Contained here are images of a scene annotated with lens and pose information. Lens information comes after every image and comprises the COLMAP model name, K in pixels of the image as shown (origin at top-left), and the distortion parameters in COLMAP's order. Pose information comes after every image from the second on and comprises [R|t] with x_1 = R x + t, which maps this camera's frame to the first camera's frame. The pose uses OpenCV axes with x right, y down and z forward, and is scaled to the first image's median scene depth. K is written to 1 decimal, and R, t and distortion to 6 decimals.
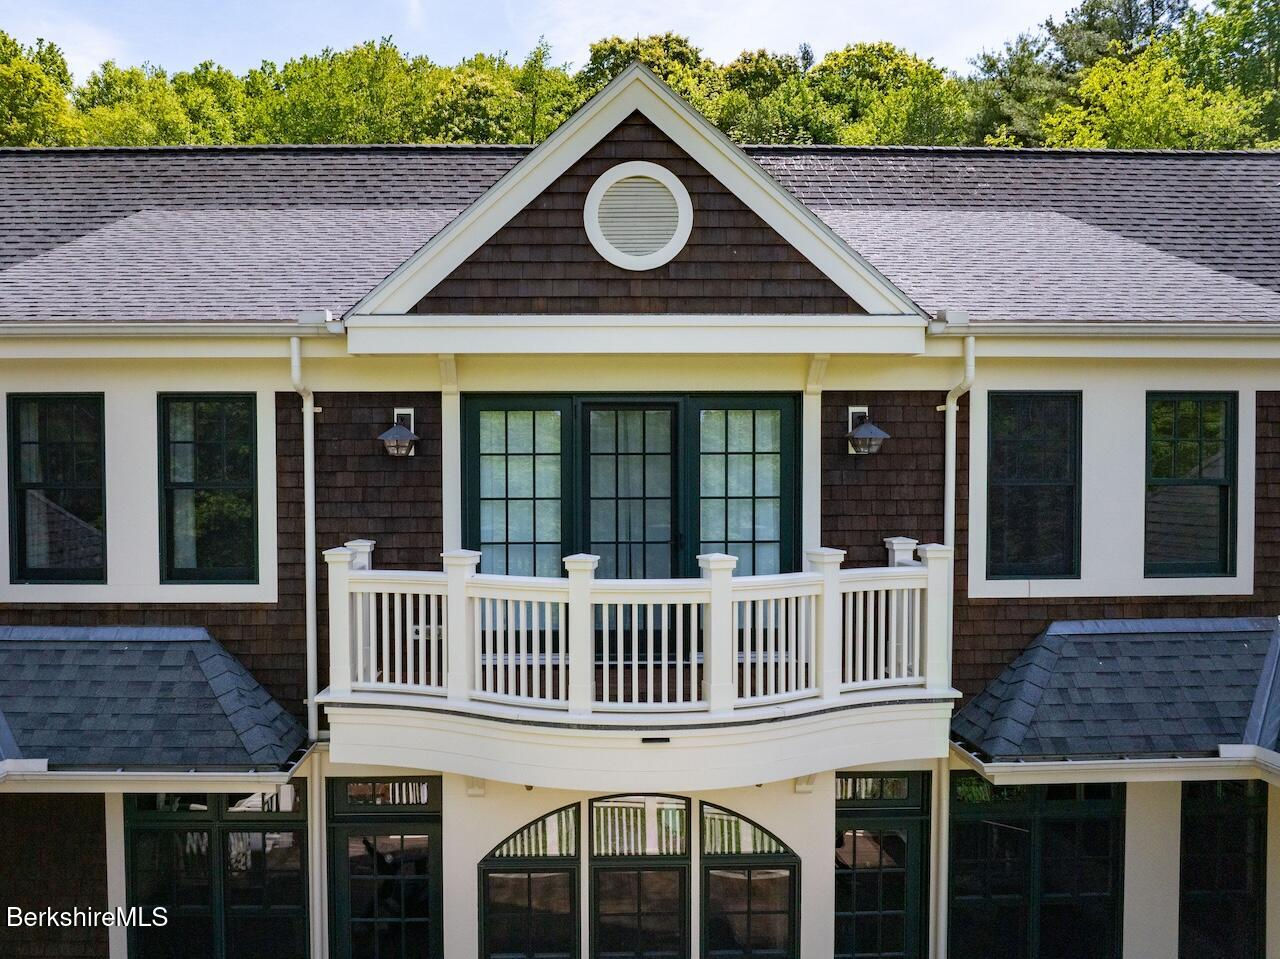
lens RADIAL K [[907.6, 0, 569.4], [0, 907.6, 475.8], [0, 0, 1]] dist [-0.040952, 0.001155]
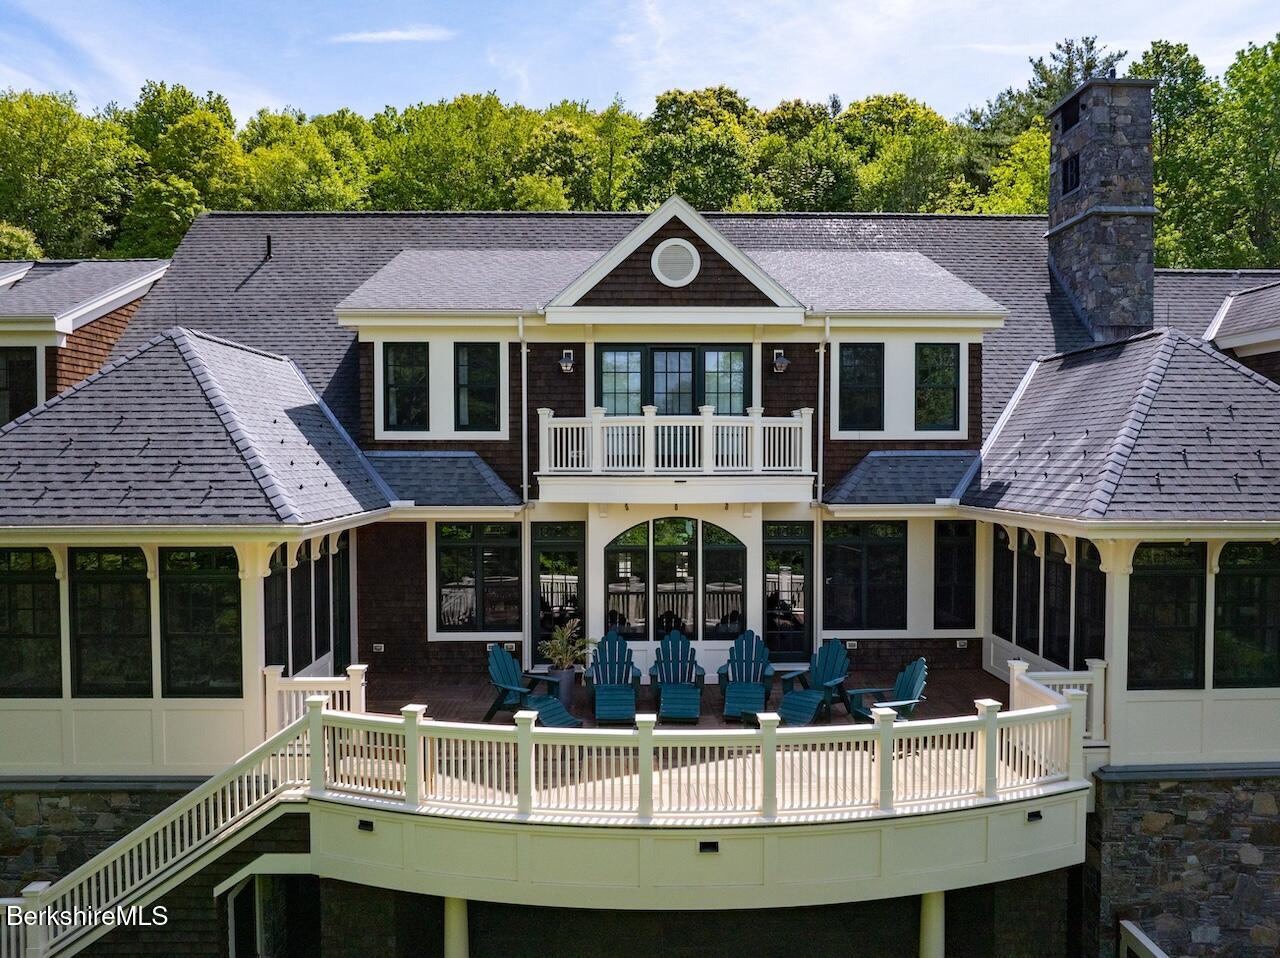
lens RADIAL K [[891.2, 0, 640.0], [0, 891.2, 479.0], [0, 0, 1]] dist [-0.036852, -0.001608]
pose [[0.999990, 0.002031, 0.004083, -0.018706], [-0.002027, 0.999997, -0.001014, 0.232952], [-0.004086, 0.001006, 0.999991, -1.115214]]
